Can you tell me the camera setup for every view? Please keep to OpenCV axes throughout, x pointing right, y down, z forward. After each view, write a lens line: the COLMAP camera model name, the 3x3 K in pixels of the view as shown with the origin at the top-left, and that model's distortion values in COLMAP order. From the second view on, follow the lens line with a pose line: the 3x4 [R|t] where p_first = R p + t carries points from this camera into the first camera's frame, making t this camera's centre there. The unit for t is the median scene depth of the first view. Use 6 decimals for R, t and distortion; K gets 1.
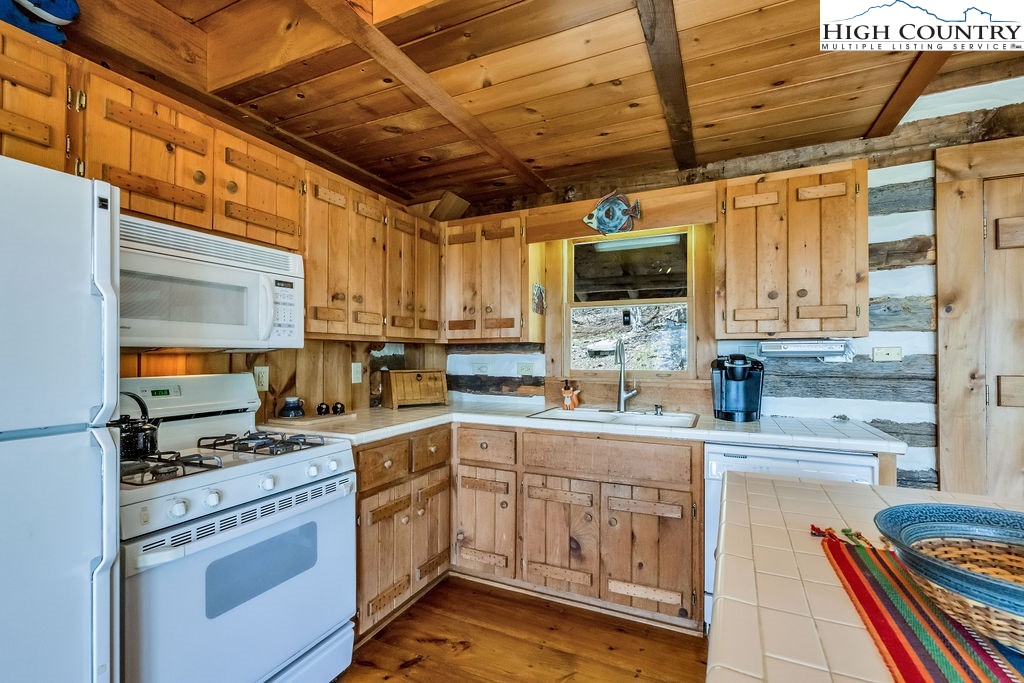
lens RADIAL K [[455.4, 0, 510.2], [0, 455.4, 349.4], [0, 0, 1]] dist [-0.002811, 0.000103]
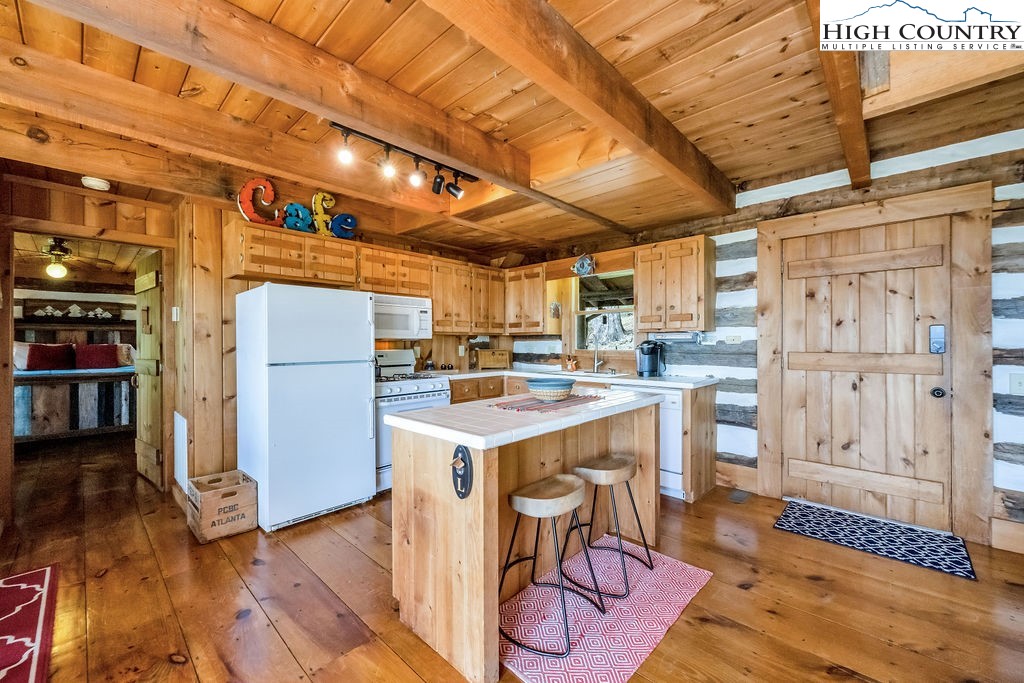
lens RADIAL K [[409.6, 0, 511.8], [0, 409.6, 340.7], [0, 0, 1]] dist [-0.002748, -0.000109]
pose [[0.953034, -0.004040, -0.302837, 0.468698], [0.005940, 0.999968, 0.005355, -0.000542], [0.302806, -0.006903, 0.953027, -0.718160]]
